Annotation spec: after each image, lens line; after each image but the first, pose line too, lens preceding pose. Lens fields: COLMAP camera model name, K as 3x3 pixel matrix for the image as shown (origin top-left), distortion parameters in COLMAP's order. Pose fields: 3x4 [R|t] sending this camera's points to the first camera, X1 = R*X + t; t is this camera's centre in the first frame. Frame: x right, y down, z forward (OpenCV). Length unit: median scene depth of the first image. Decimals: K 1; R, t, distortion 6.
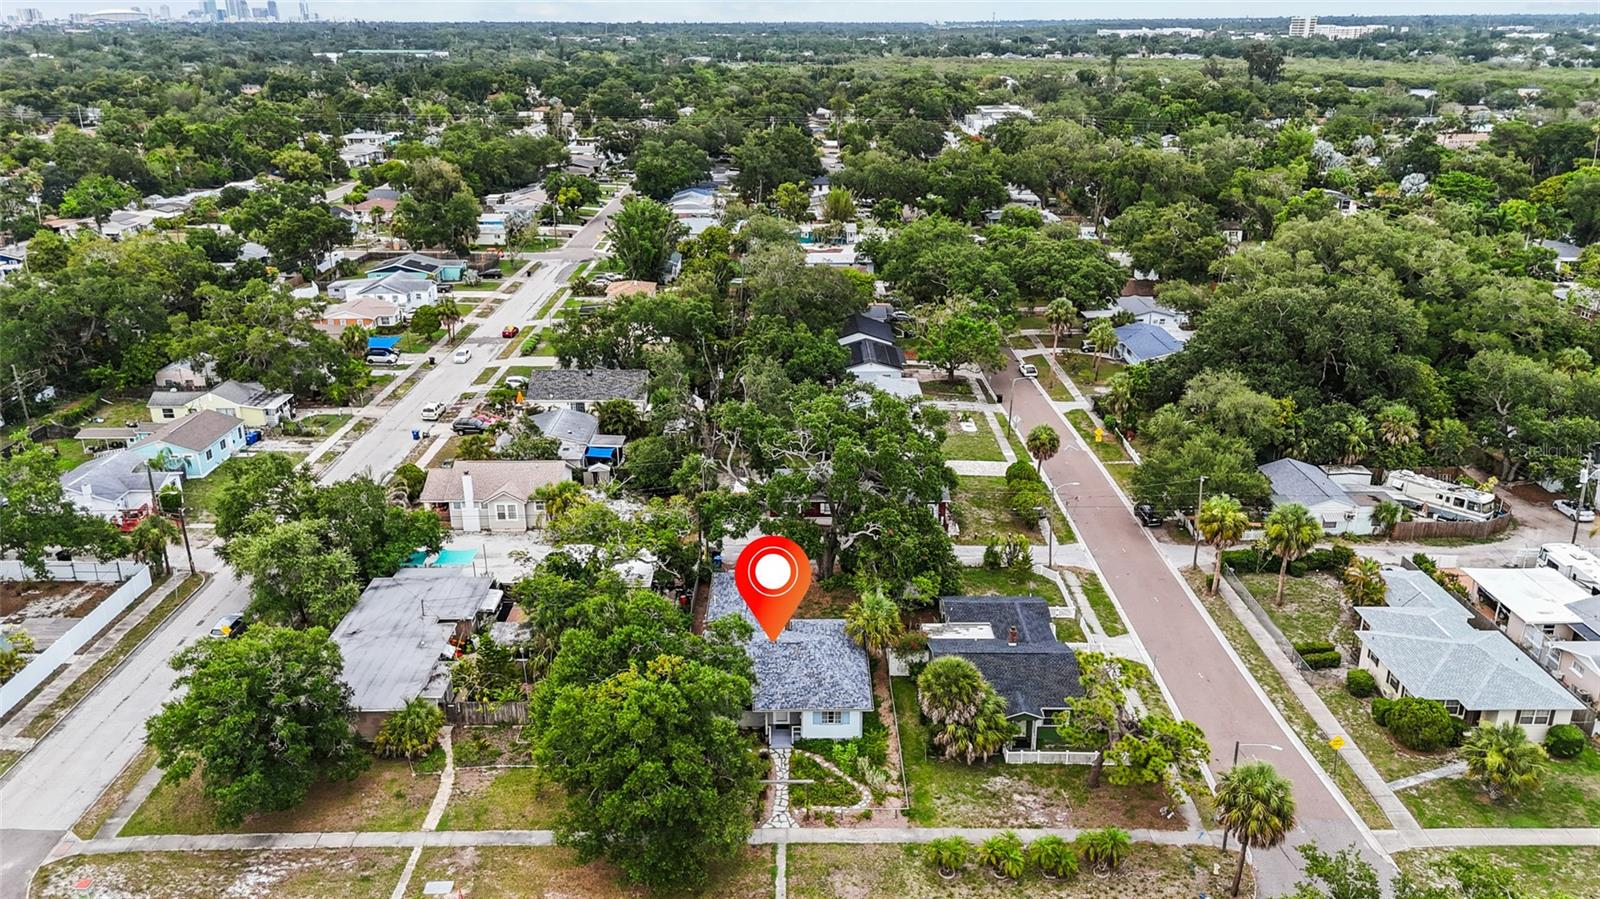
lens RADIAL K [[1289.1, 0, 773.7], [0, 1289.1, 450.7], [0, 0, 1]] dist [0.096458, -0.107357]
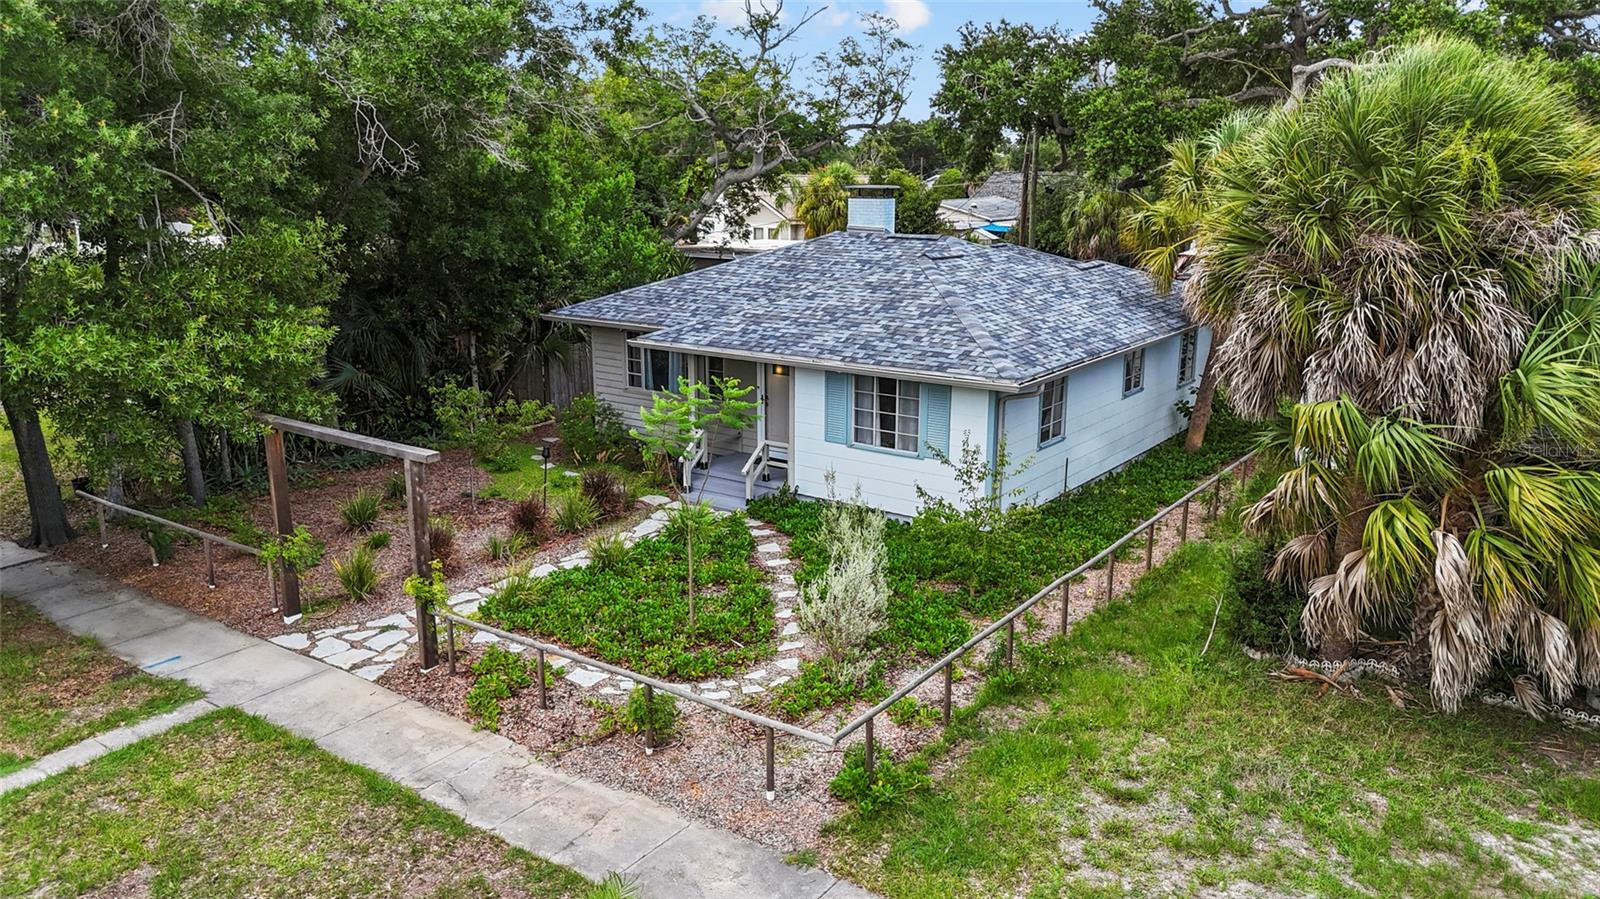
lens RADIAL K [[1238.8, 0, 720.7], [0, 1238.8, 474.6], [0, 0, 1]] dist [0.092031, -0.085717]
pose [[0.786124, 0.160888, -0.596762, 0.163998], [-0.205820, 0.978562, -0.007309, 0.227203], [0.582793, 0.128571, 0.802385, 0.795263]]
